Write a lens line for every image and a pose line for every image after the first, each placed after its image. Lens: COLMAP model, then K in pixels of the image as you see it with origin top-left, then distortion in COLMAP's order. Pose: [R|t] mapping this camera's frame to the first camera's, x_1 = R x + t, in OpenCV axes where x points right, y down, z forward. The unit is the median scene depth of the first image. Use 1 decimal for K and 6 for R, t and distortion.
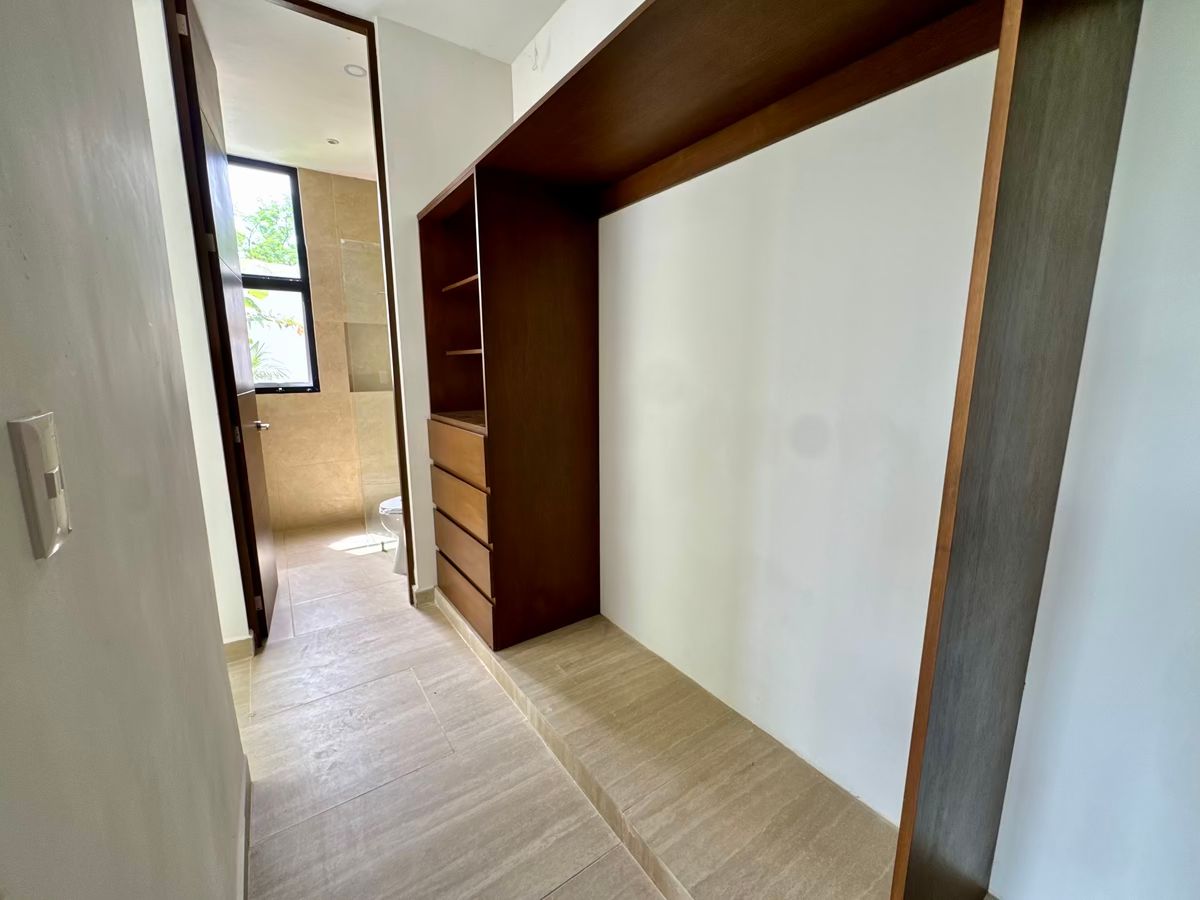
lens RADIAL K [[481.3, 0, 595.0], [0, 481.3, 448.1], [0, 0, 1]] dist [-0.002698, 0.000786]
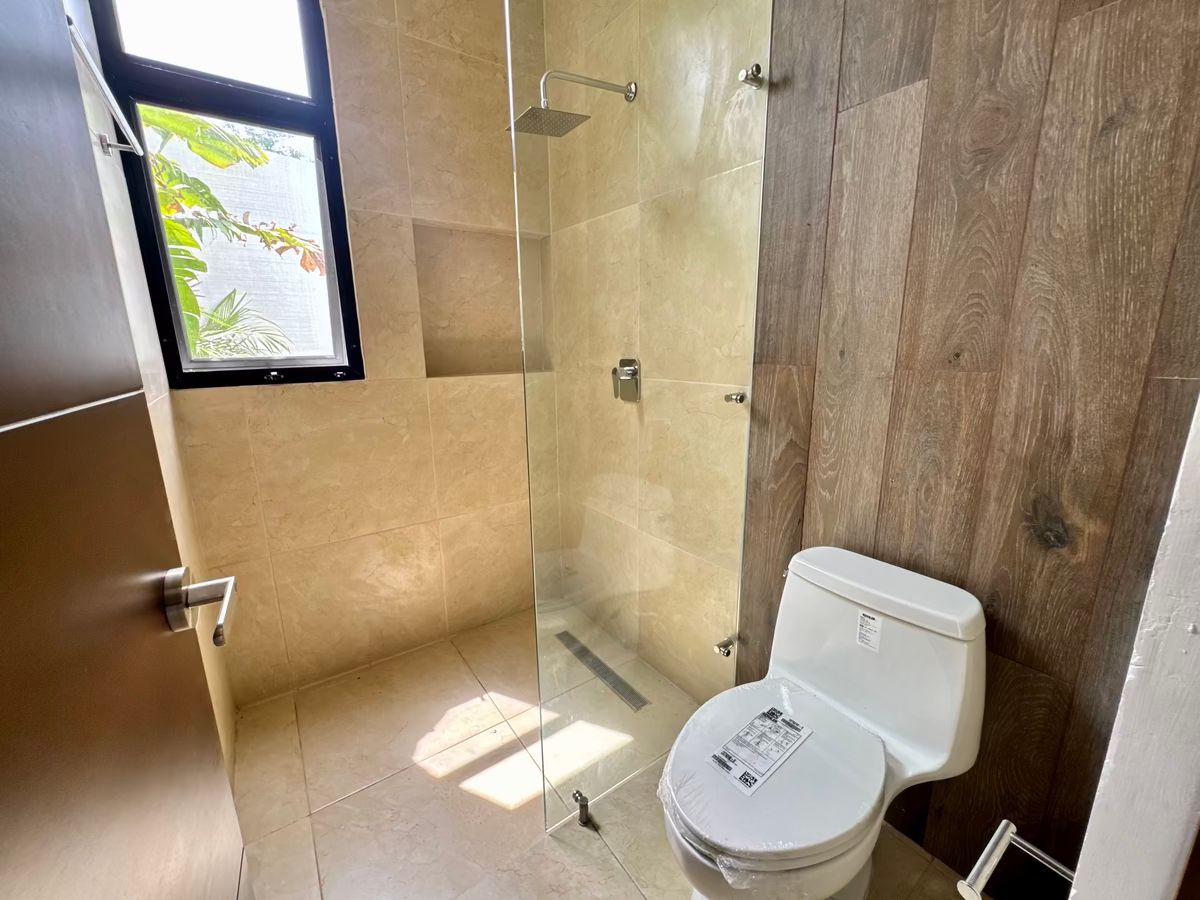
lens RADIAL K [[481.3, 0, 604.4], [0, 481.3, 452.2], [0, 0, 1]] dist [-0.002698, 0.000786]
pose [[0.999828, -0.005436, 0.017739, -0.356192], [0.004357, 0.998171, 0.060298, -0.074376], [-0.018034, -0.060210, 0.998023, 0.545836]]
